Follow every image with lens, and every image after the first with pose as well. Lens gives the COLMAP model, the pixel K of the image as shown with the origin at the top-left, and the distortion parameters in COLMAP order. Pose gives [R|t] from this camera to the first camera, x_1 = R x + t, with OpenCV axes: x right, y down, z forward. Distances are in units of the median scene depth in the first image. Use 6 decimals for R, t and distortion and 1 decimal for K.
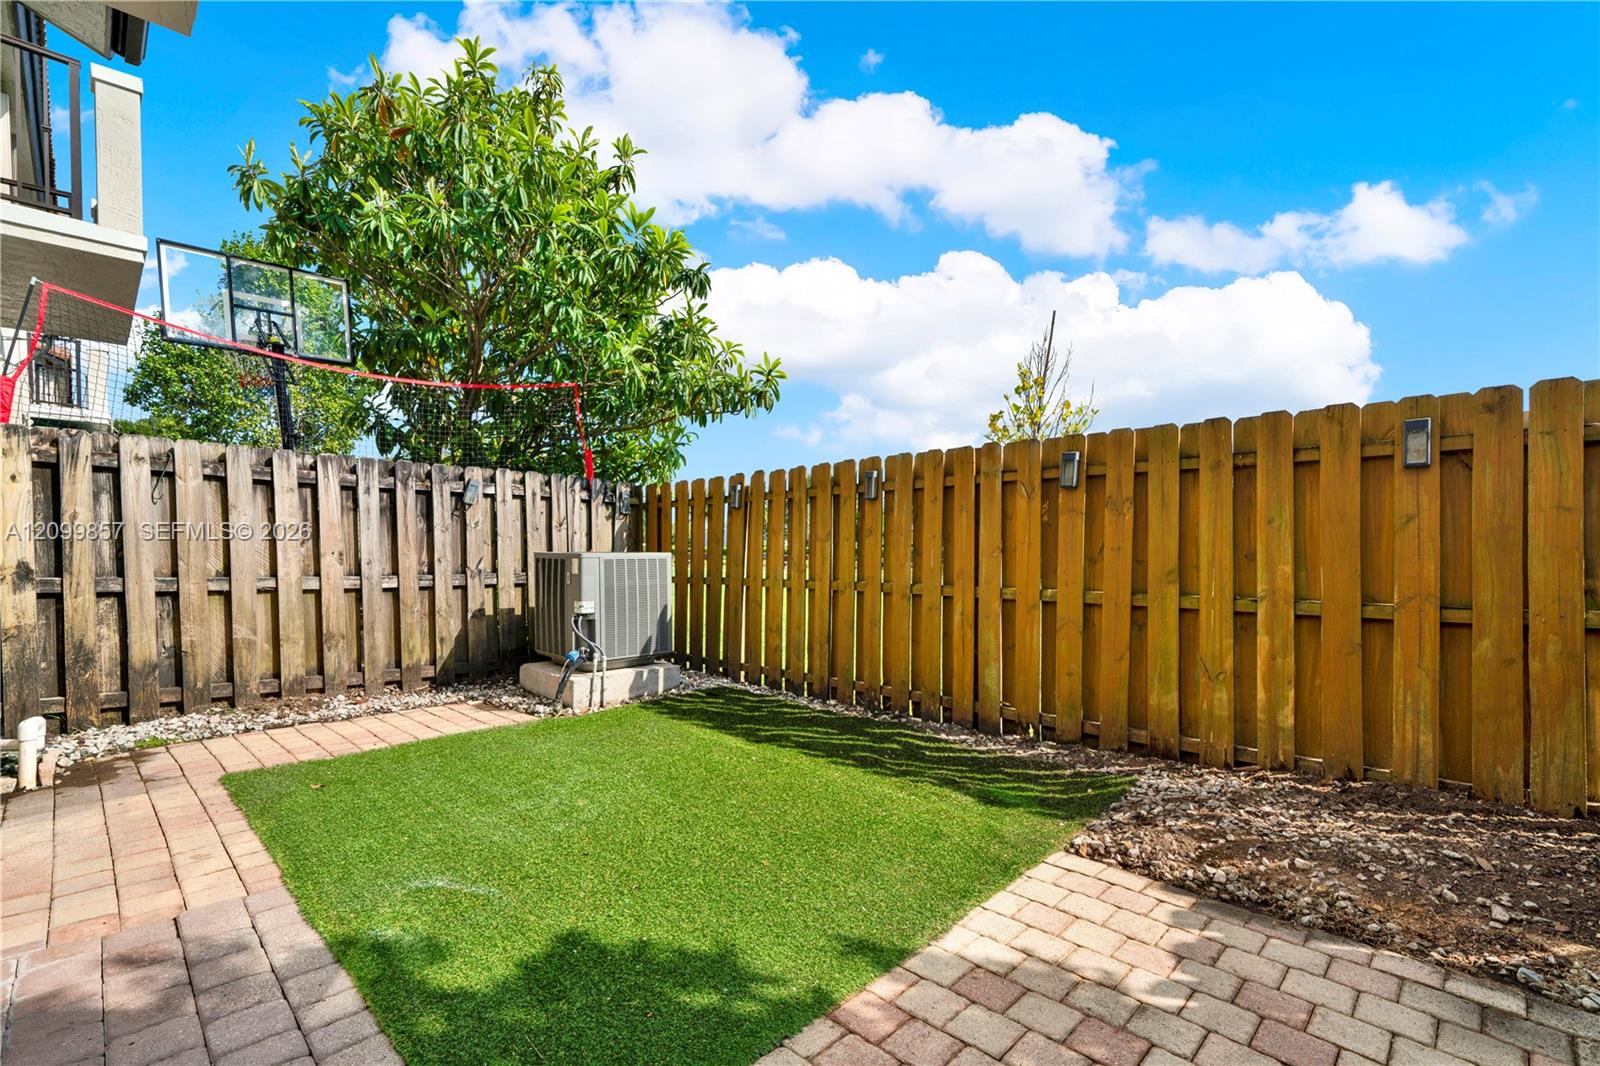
lens RADIAL K [[725.7, 0, 800.1], [0, 725.7, 568.9], [0, 0, 1]] dist [0.014151, -0.000041]
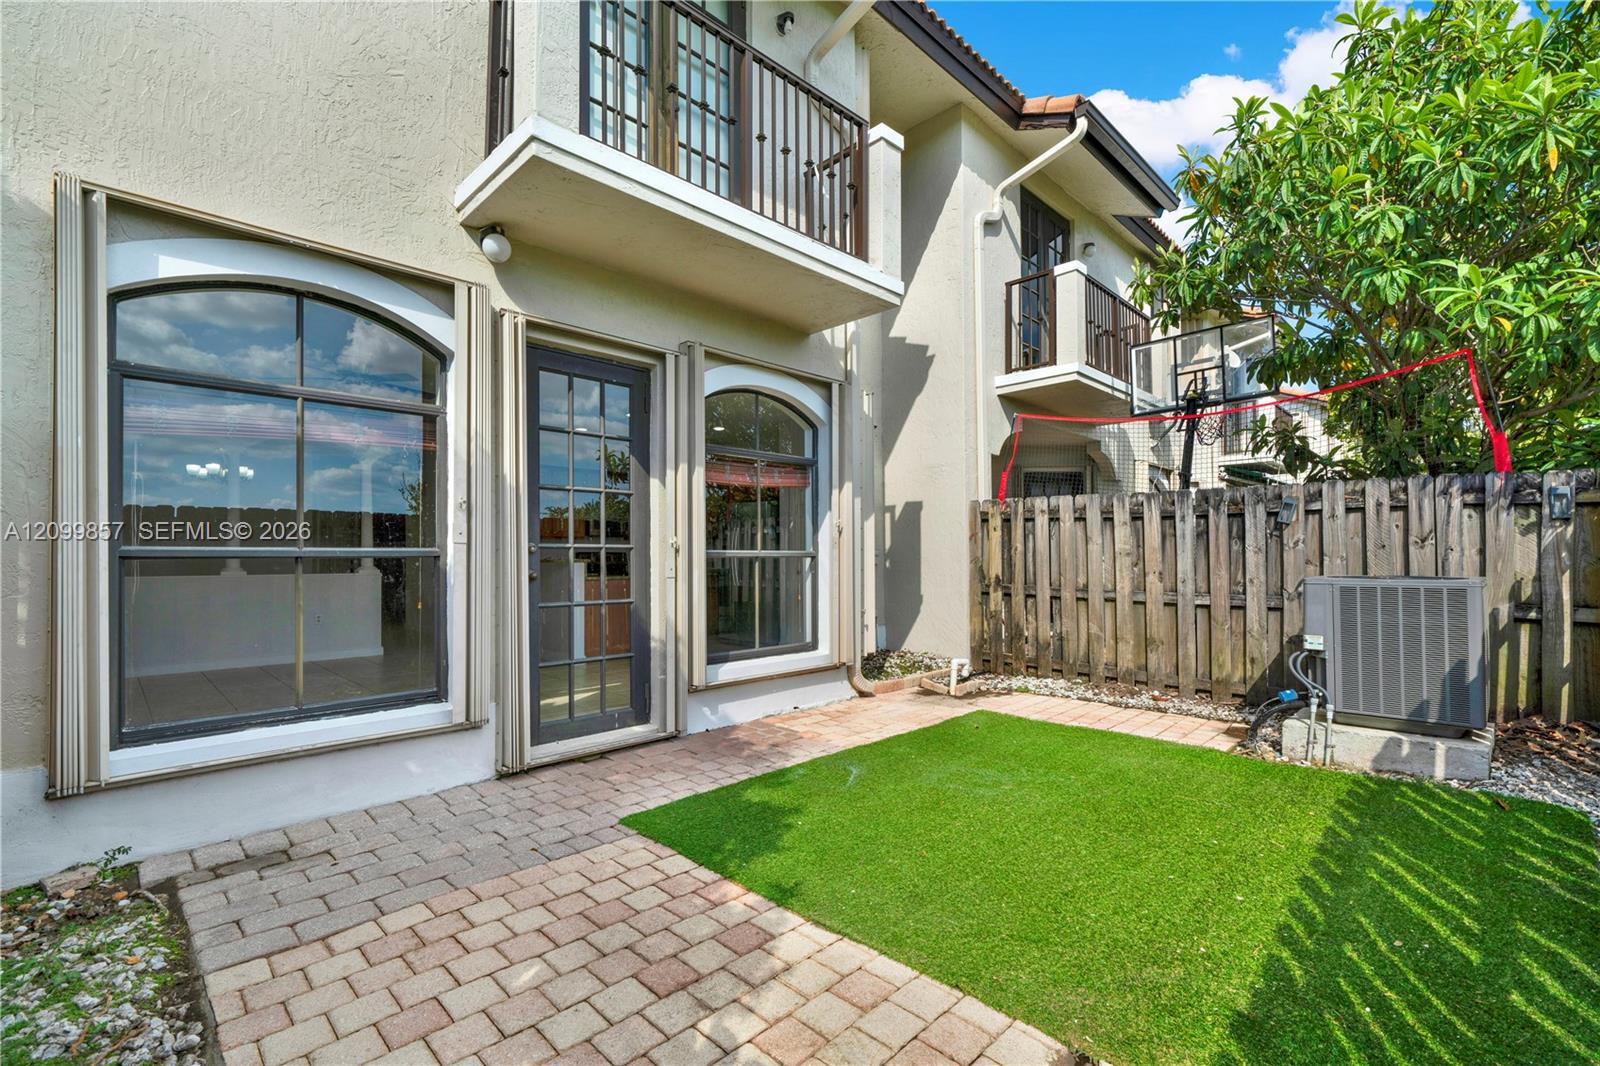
lens RADIAL K [[726.4, 0, 790.7], [0, 726.4, 531.9], [0, 0, 1]] dist [0.001157, 0.000410]
pose [[-0.012201, -0.033991, -0.999348, 0.553508], [-0.021392, 0.999202, -0.033725, -0.033878], [0.999697, 0.020967, -0.012918, 0.390310]]
